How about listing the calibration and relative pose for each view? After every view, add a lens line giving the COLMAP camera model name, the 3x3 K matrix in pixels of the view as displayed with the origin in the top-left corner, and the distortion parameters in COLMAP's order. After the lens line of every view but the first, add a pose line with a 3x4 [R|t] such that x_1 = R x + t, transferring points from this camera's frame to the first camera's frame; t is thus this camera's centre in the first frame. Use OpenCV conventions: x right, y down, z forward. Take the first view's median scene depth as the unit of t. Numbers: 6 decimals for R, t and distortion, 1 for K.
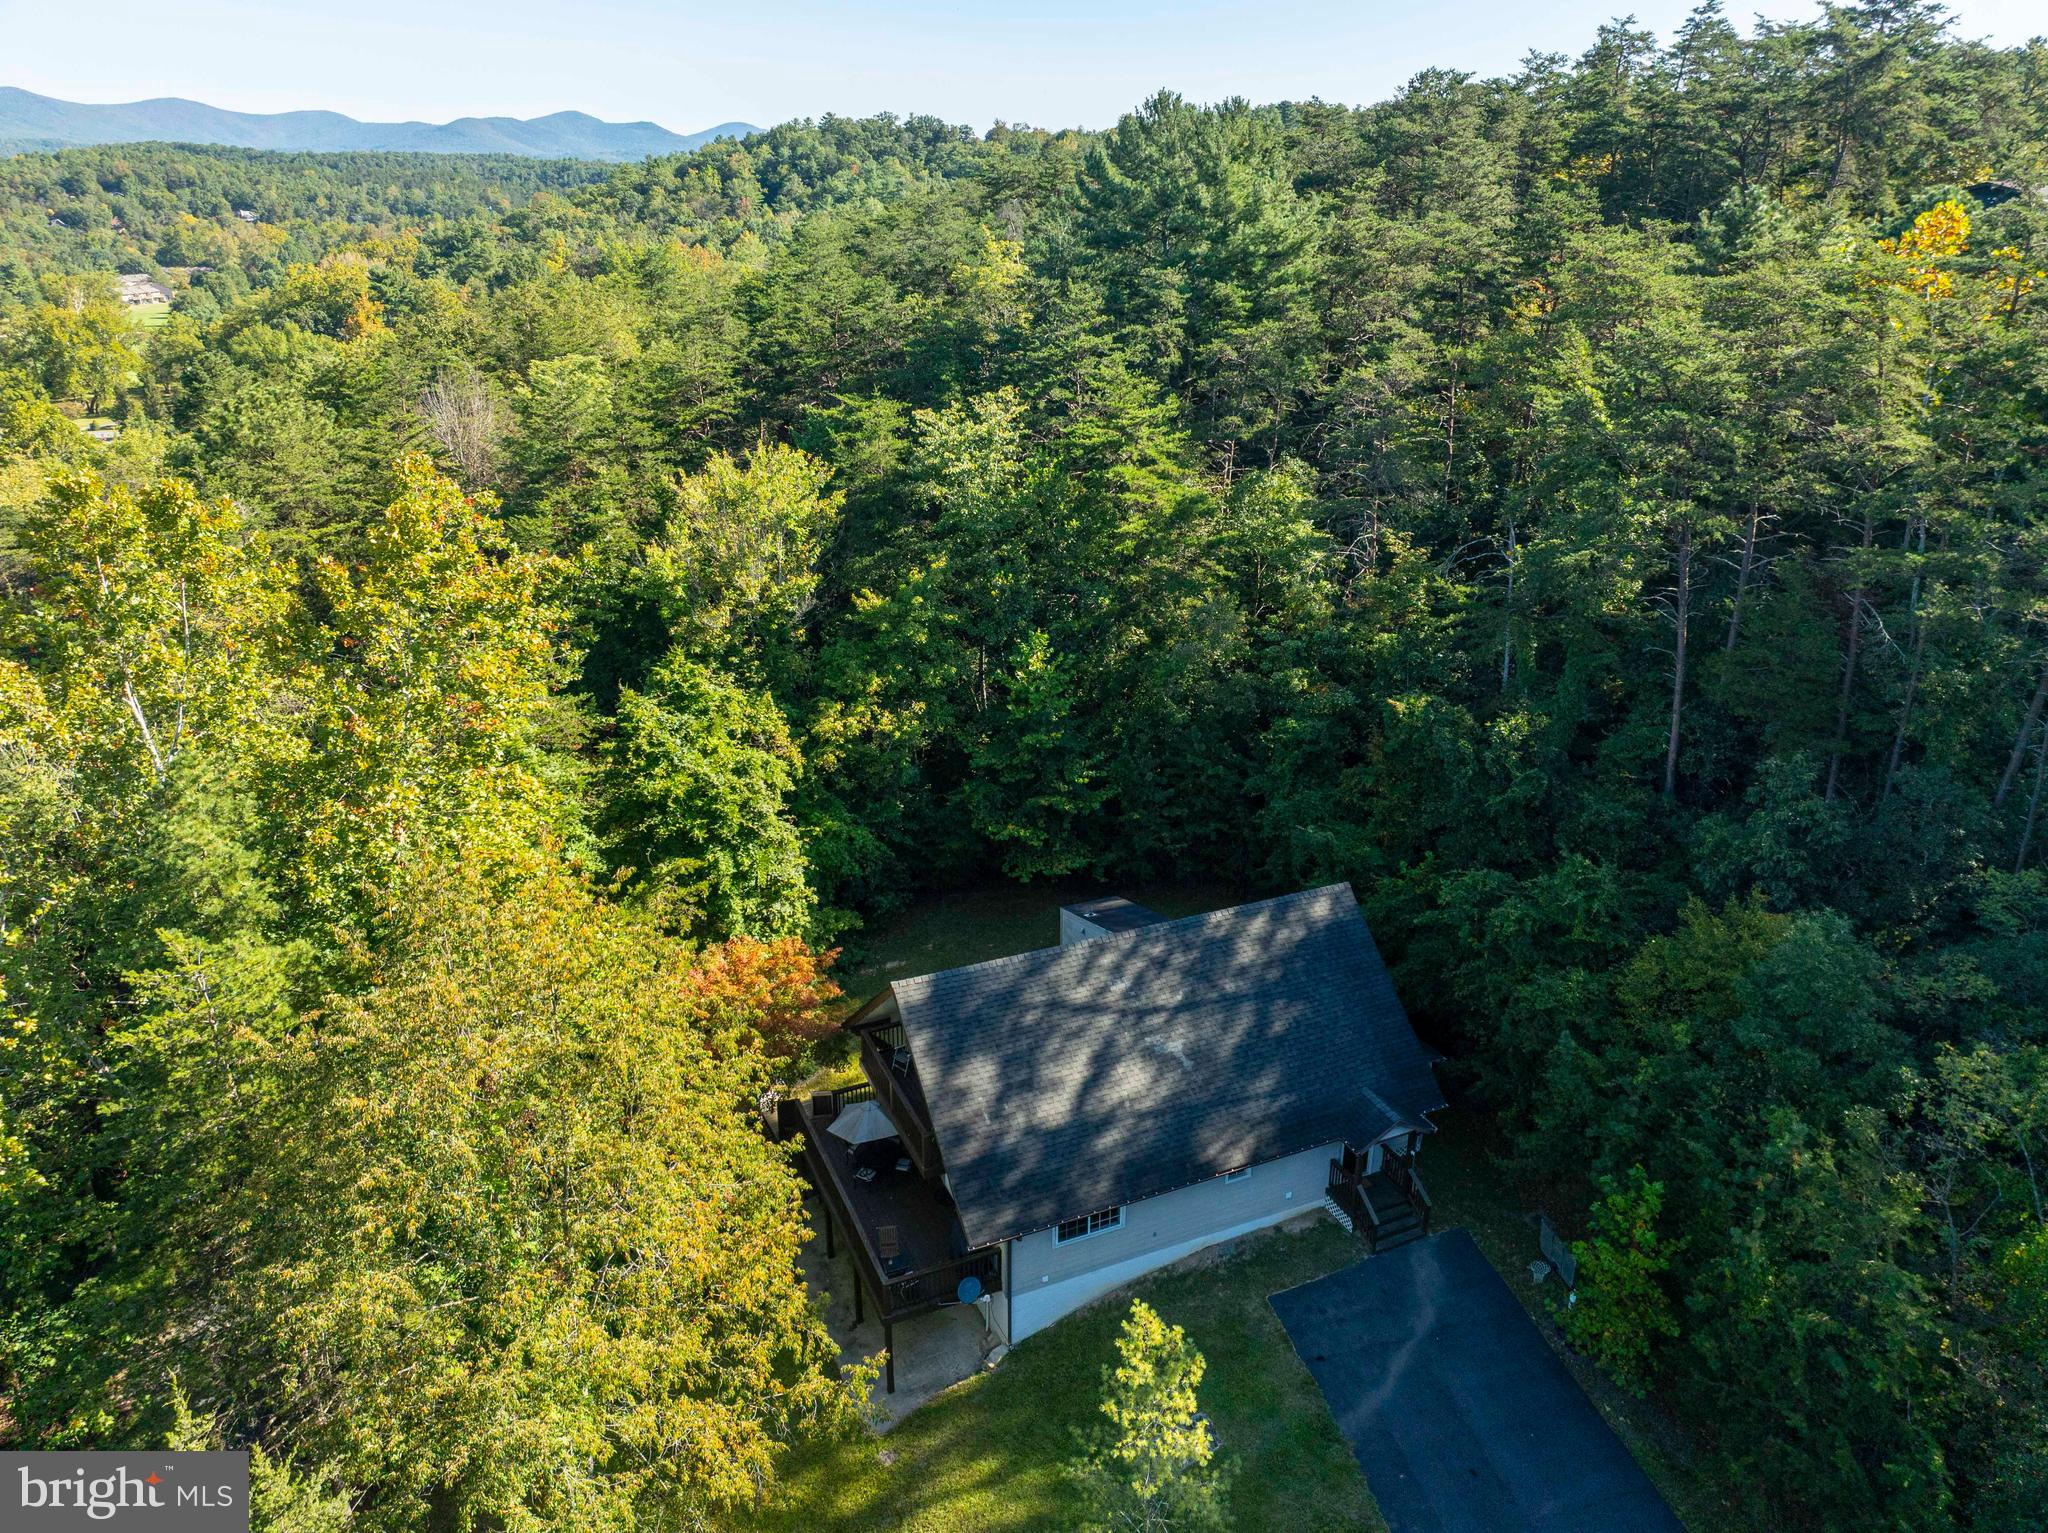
lens RADIAL K [[1446.9, 0, 1029.5], [0, 1446.9, 769.6], [0, 0, 1]] dist [-0.048046, 0.015114]
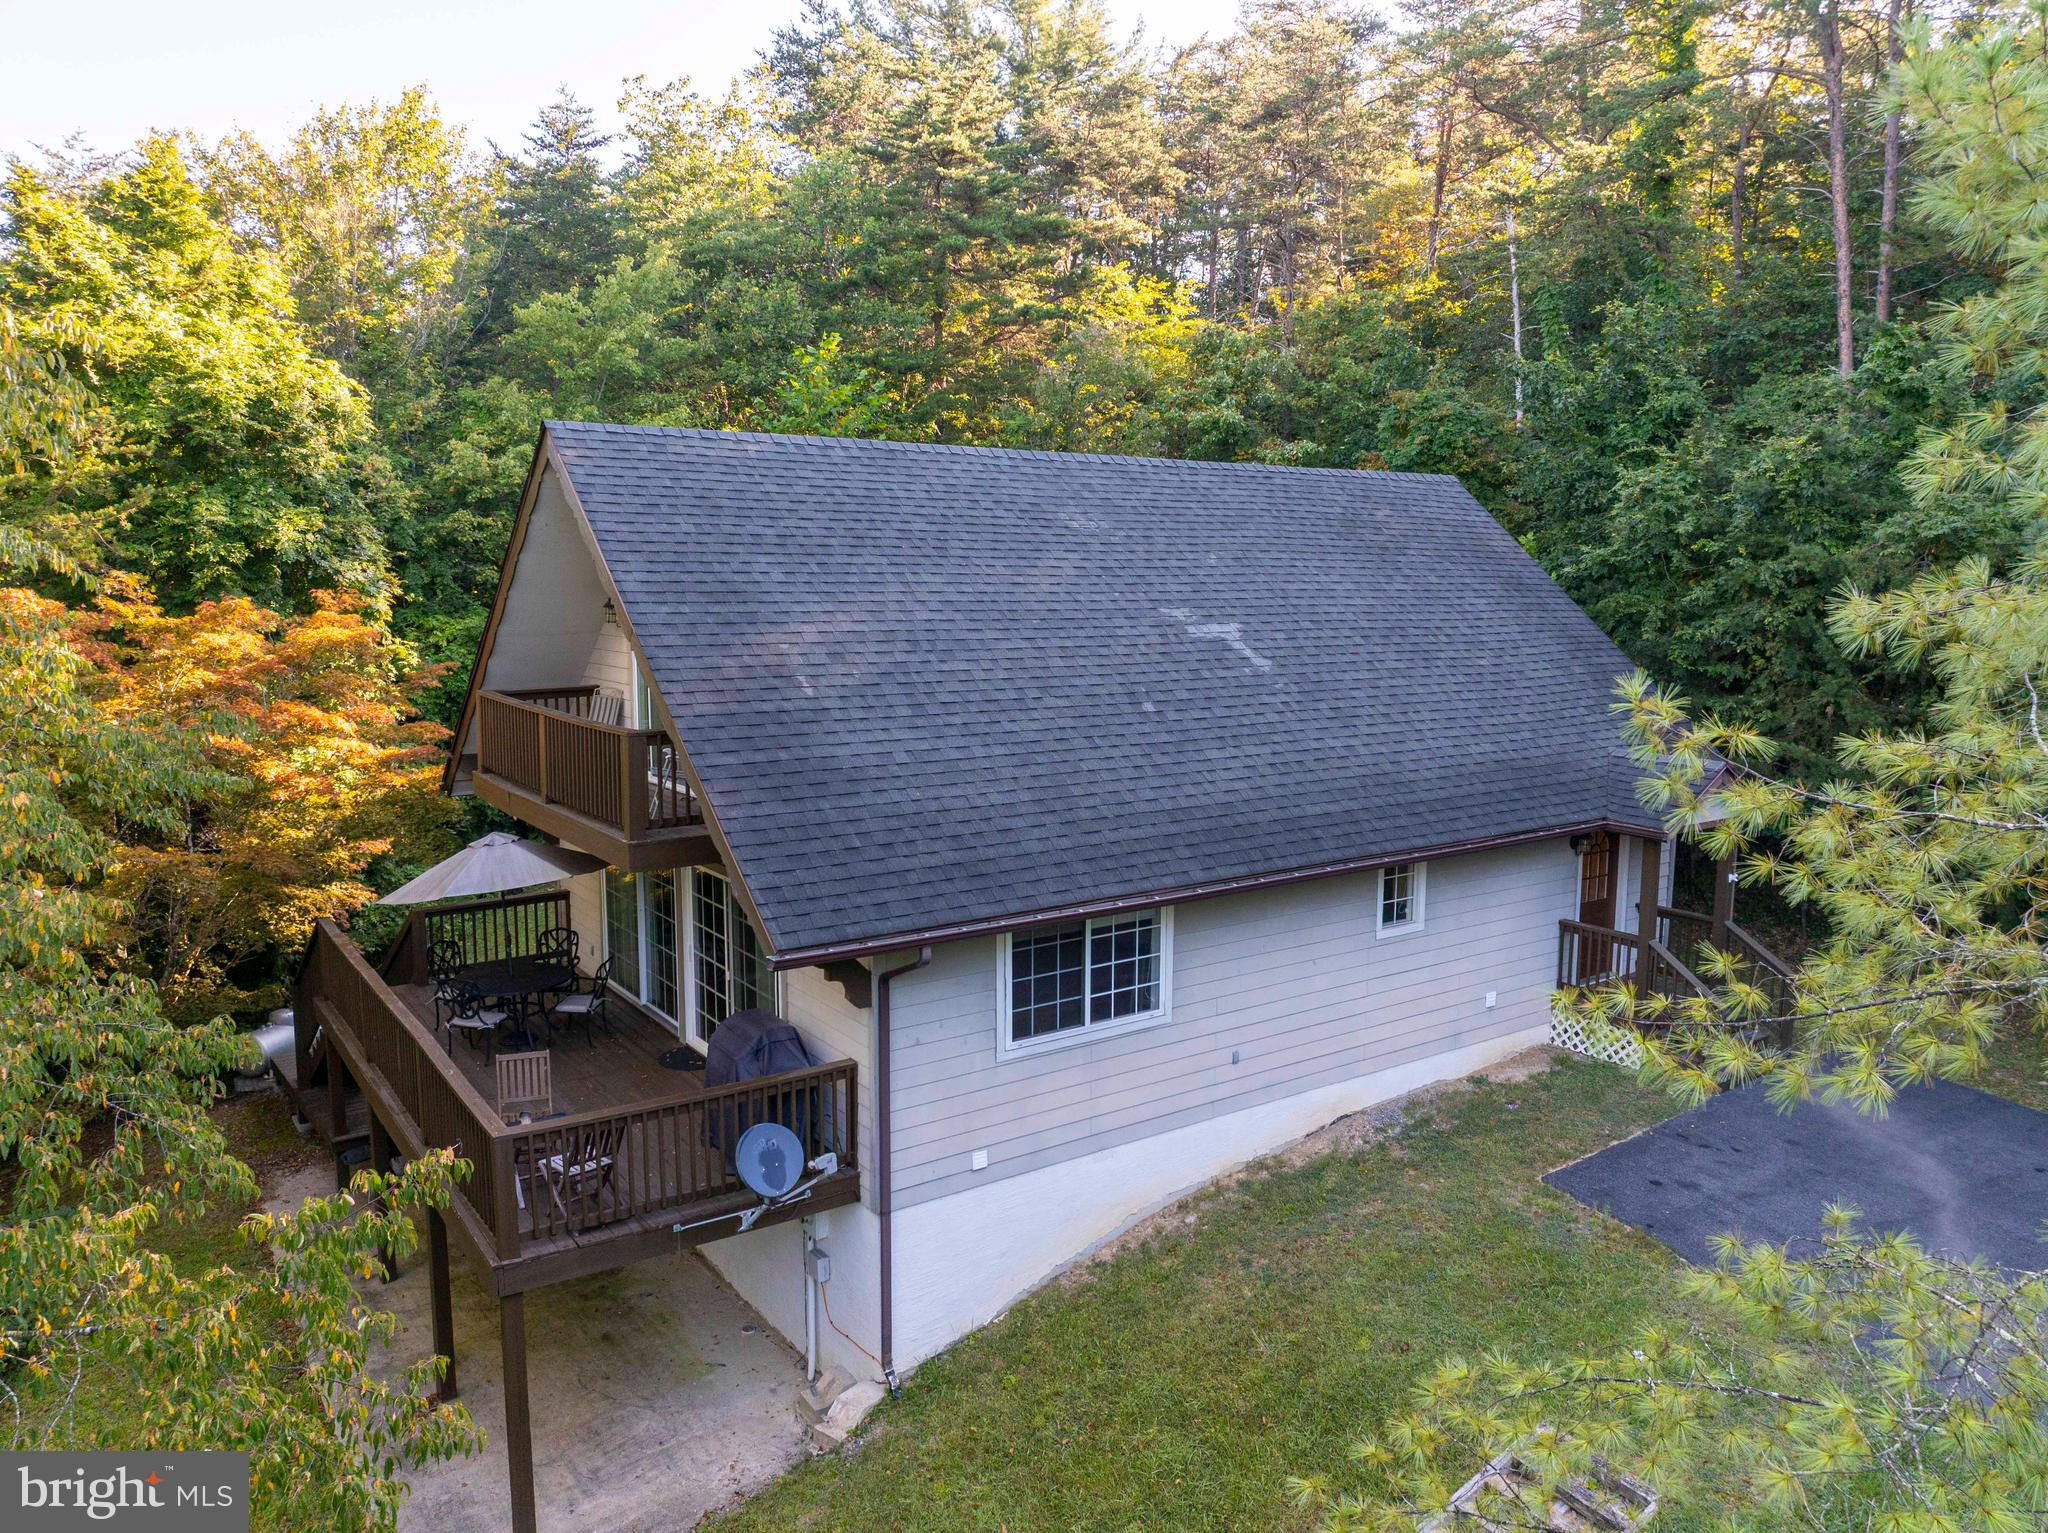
lens RADIAL K [[1446.9, 0, 1029.5], [0, 1446.9, 769.6], [0, 0, 1]] dist [-0.048046, 0.015114]
pose [[0.981818, -0.026415, 0.187980, -0.041651], [0.072014, 0.968075, -0.240092, 0.343893], [-0.175637, 0.249264, 0.952376, 0.625942]]
